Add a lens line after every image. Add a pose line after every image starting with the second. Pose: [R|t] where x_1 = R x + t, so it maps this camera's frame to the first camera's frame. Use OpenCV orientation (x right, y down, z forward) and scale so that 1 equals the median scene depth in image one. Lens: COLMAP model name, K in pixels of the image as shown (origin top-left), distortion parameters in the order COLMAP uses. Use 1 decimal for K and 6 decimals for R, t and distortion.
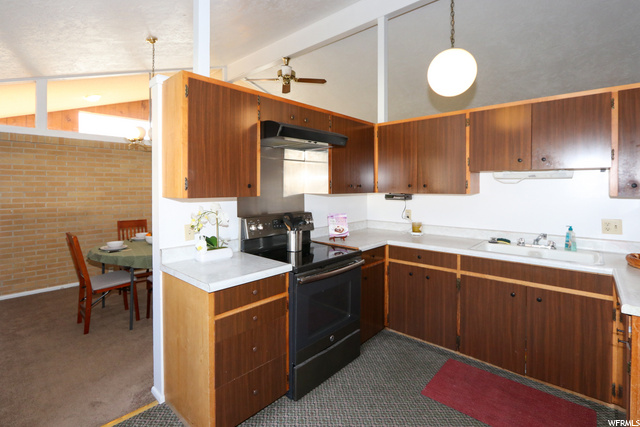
lens RADIAL K [[311.5, 0, 316.1], [0, 311.5, 190.1], [0, 0, 1]] dist [-0.010555, 0.001538]
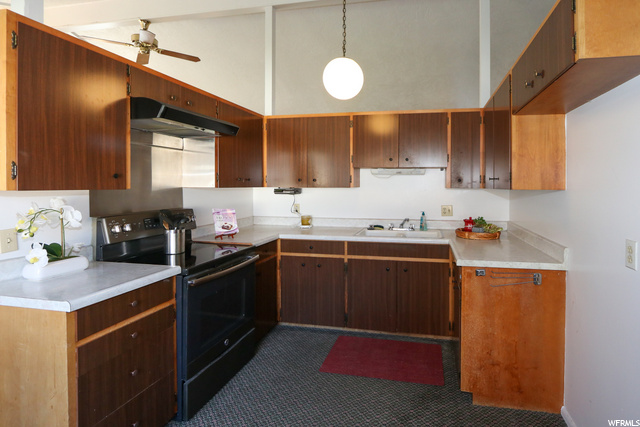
lens RADIAL K [[327.6, 0, 371.1], [0, 327.6, 188.5], [0, 0, 1]] dist [-0.002709, -0.000008]
pose [[0.847579, -0.001848, 0.530667, -0.091781], [0.001524, 0.999998, 0.001047, 0.016798], [-0.530668, -0.000079, 0.847580, -0.050539]]
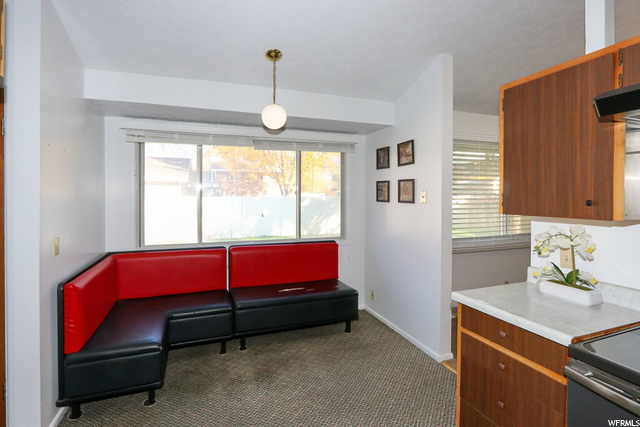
lens RADIAL K [[300.2, 0, 301.6], [0, 300.2, 197.5], [0, 0, 1]] dist [-0.000348, -0.000028]
pose [[-0.478093, 0.003588, -0.878302, 0.544043], [-0.008118, 0.999931, 0.008504, -0.021831], [0.878272, 0.011196, -0.478031, 0.673370]]
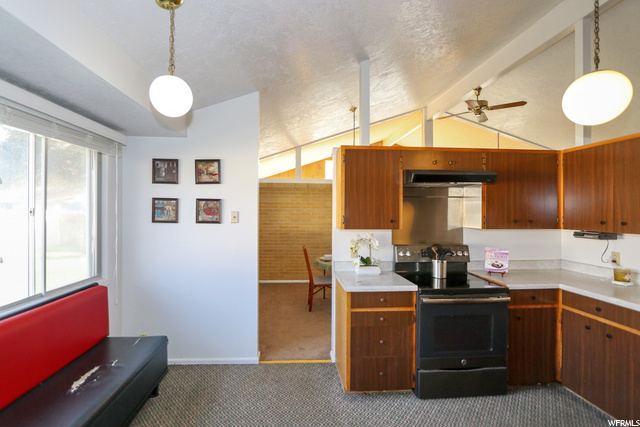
lens RADIAL K [[306.1, 0, 307.6], [0, 306.1, 210.8], [0, 0, 1]] dist [-0.002780, 0.000057]
pose [[0.720015, 0.002786, -0.693952, 0.369294], [-0.011374, 0.999905, -0.007786, -0.037326], [0.693865, 0.013499, 0.719979, -0.149425]]
